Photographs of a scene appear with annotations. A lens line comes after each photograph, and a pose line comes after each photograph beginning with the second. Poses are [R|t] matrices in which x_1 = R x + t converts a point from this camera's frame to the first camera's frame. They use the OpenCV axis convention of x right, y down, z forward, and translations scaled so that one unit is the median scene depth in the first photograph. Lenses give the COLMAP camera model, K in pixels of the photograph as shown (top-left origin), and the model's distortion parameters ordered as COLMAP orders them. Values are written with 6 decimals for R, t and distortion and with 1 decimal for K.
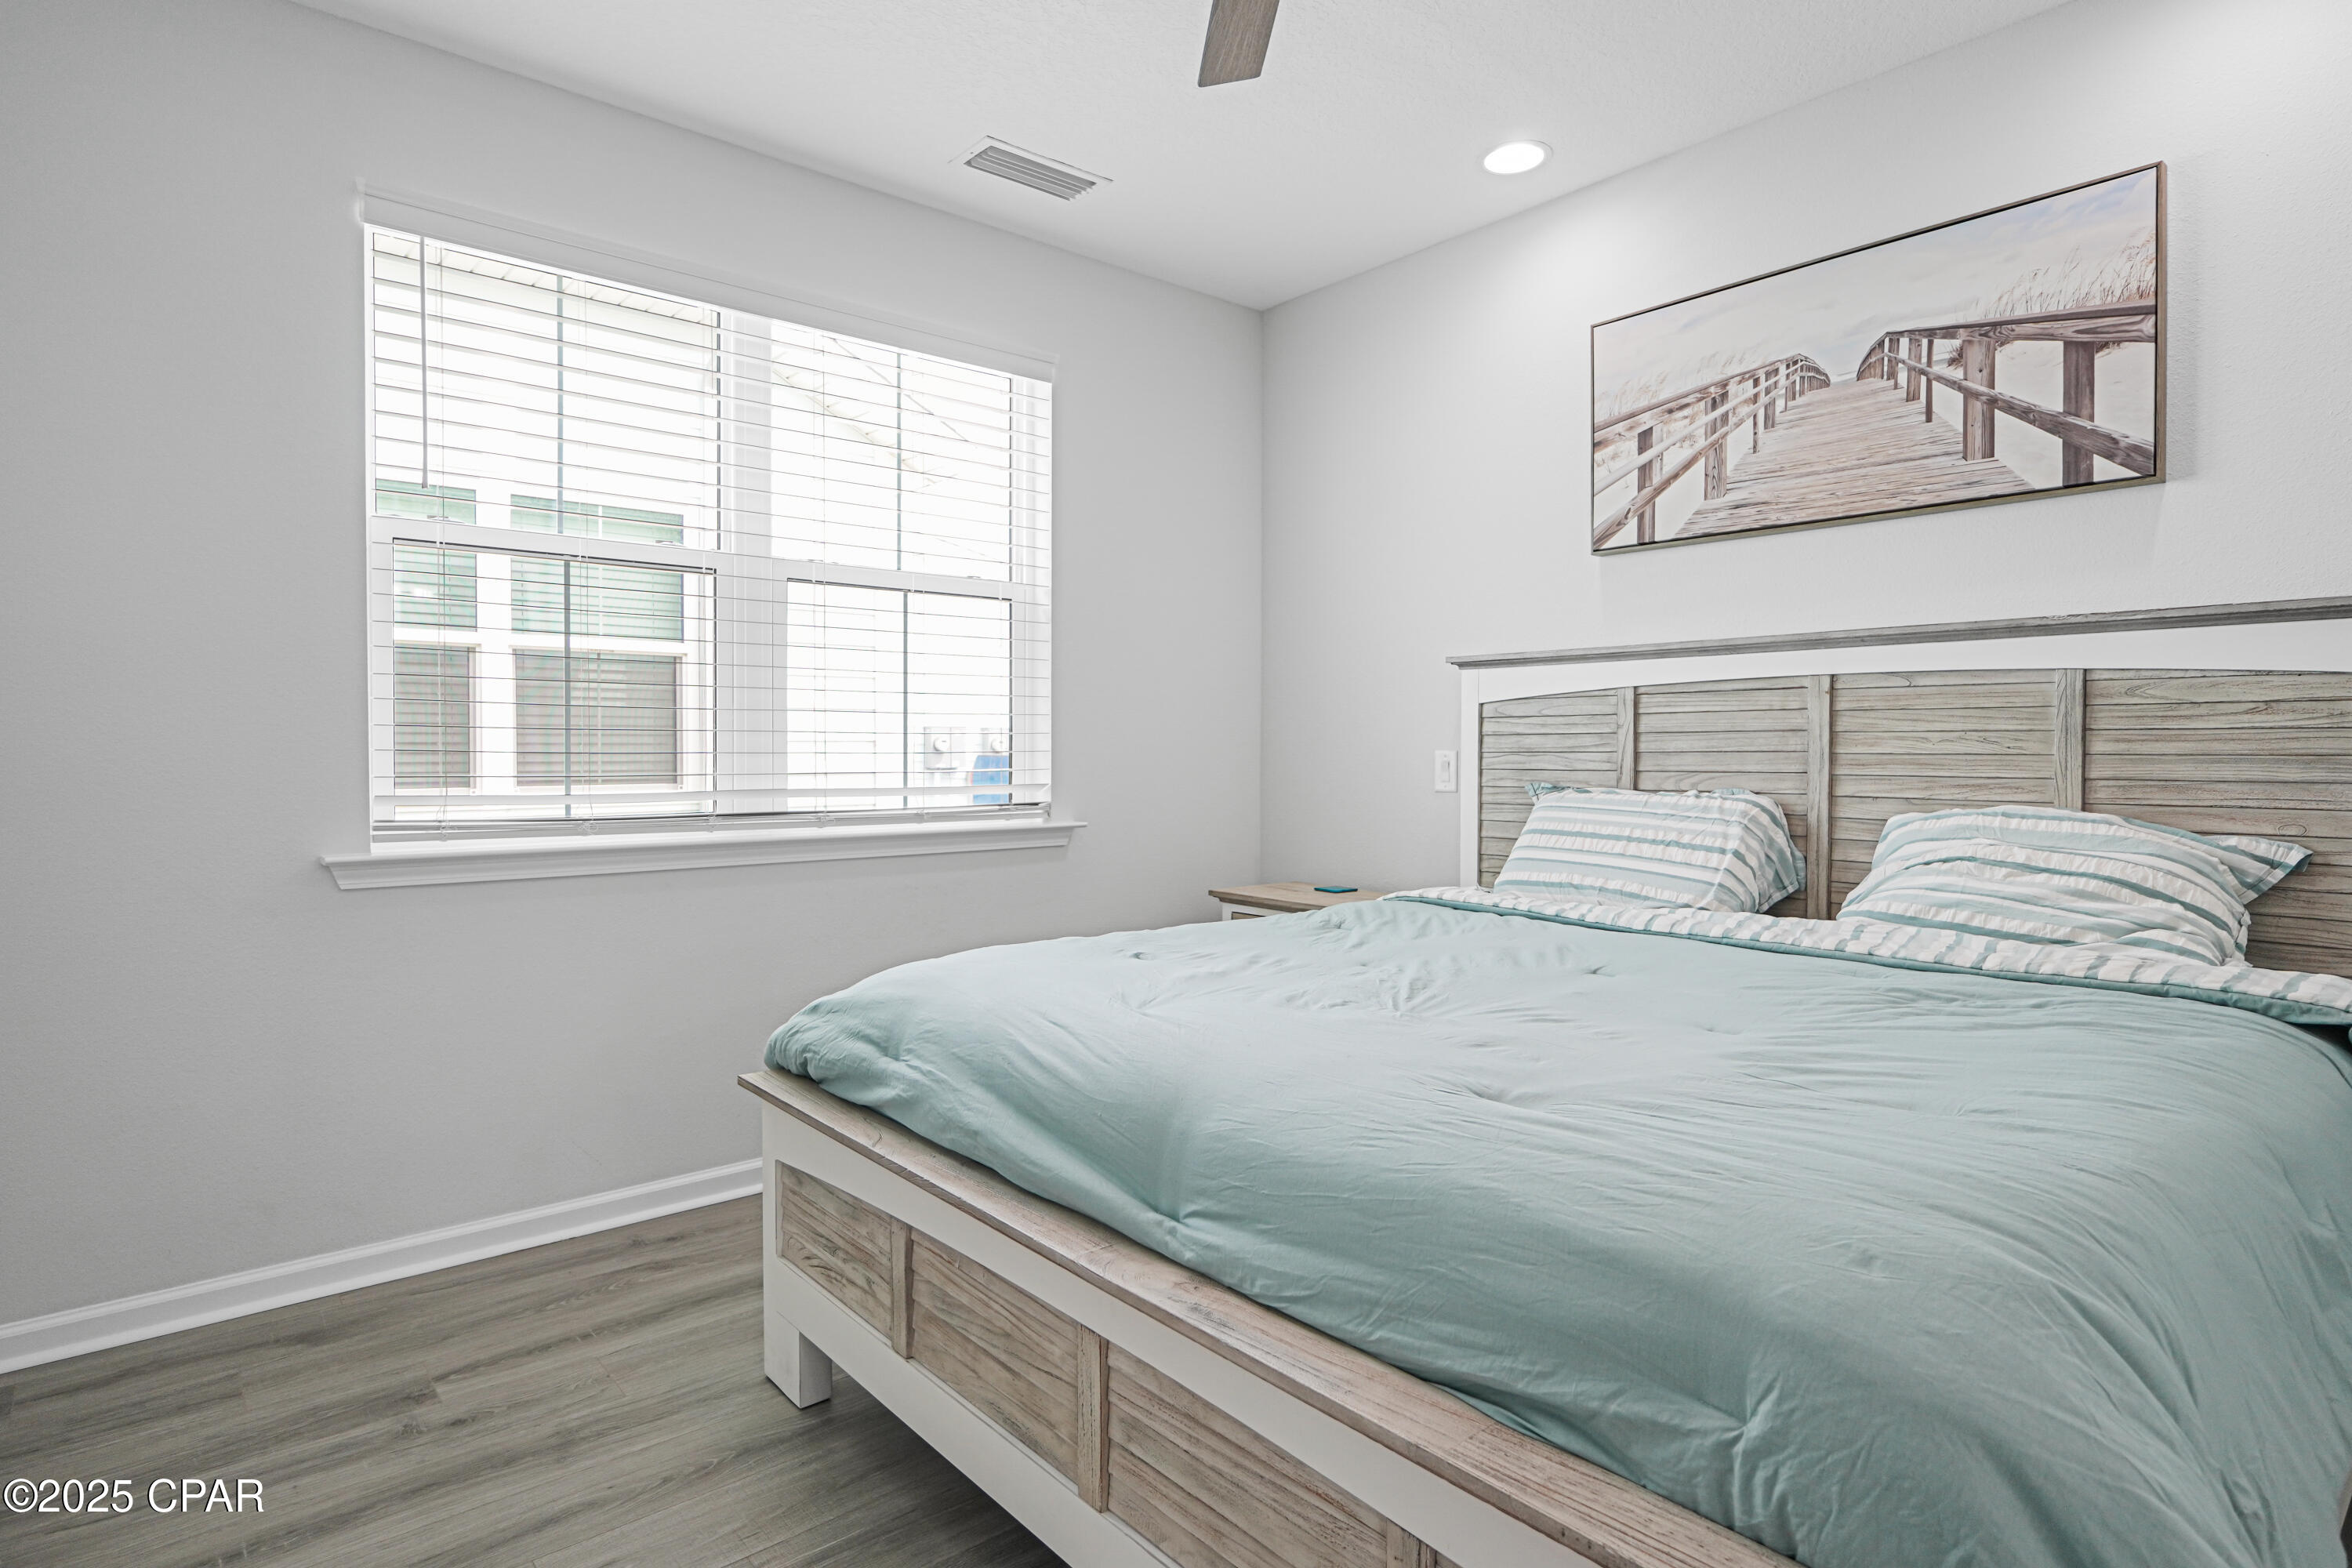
lens RADIAL K [[1326.9, 0, 1284.2], [0, 1326.9, 783.0], [0, 0, 1]] dist [-0.007516, -0.000814]
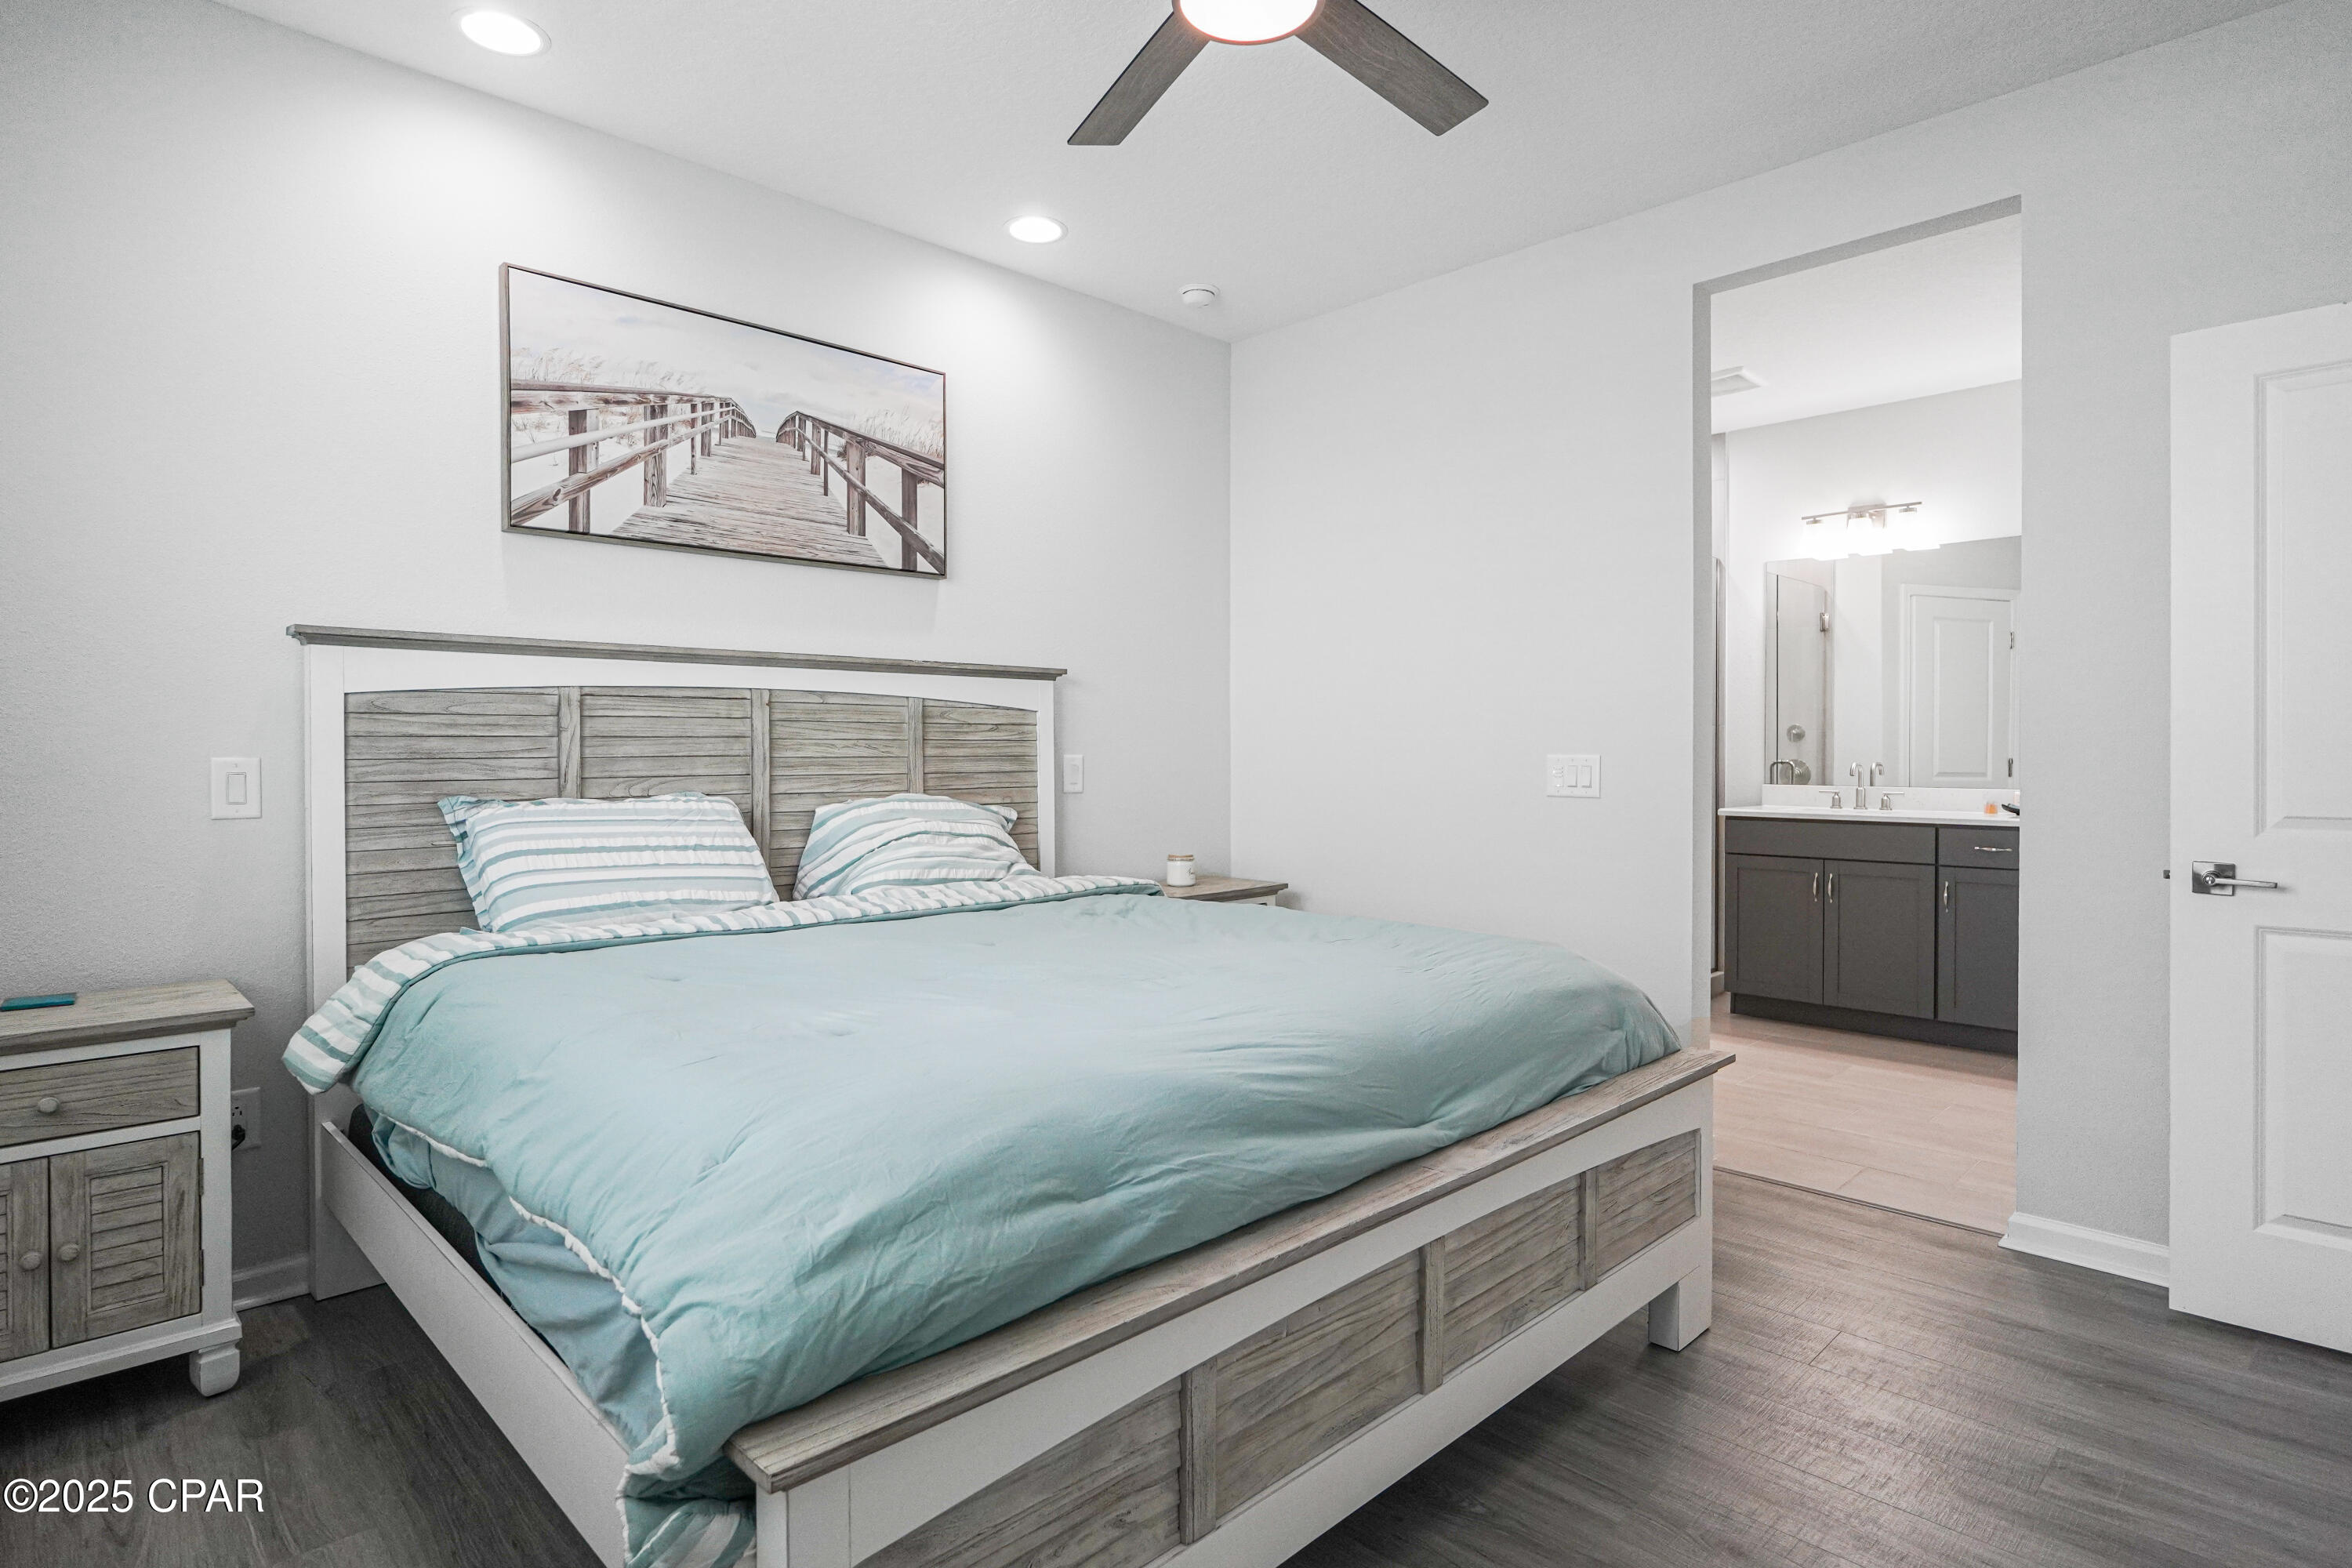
lens RADIAL K [[1210.6, 0, 1183.9], [0, 1210.6, 773.3], [0, 0, 1]] dist [-0.004985, 0.000272]
pose [[-0.058944, -0.019613, 0.998069, -1.135335], [0.027135, 0.999406, 0.021242, -0.035699], [-0.997892, 0.028334, -0.058377, 1.194959]]
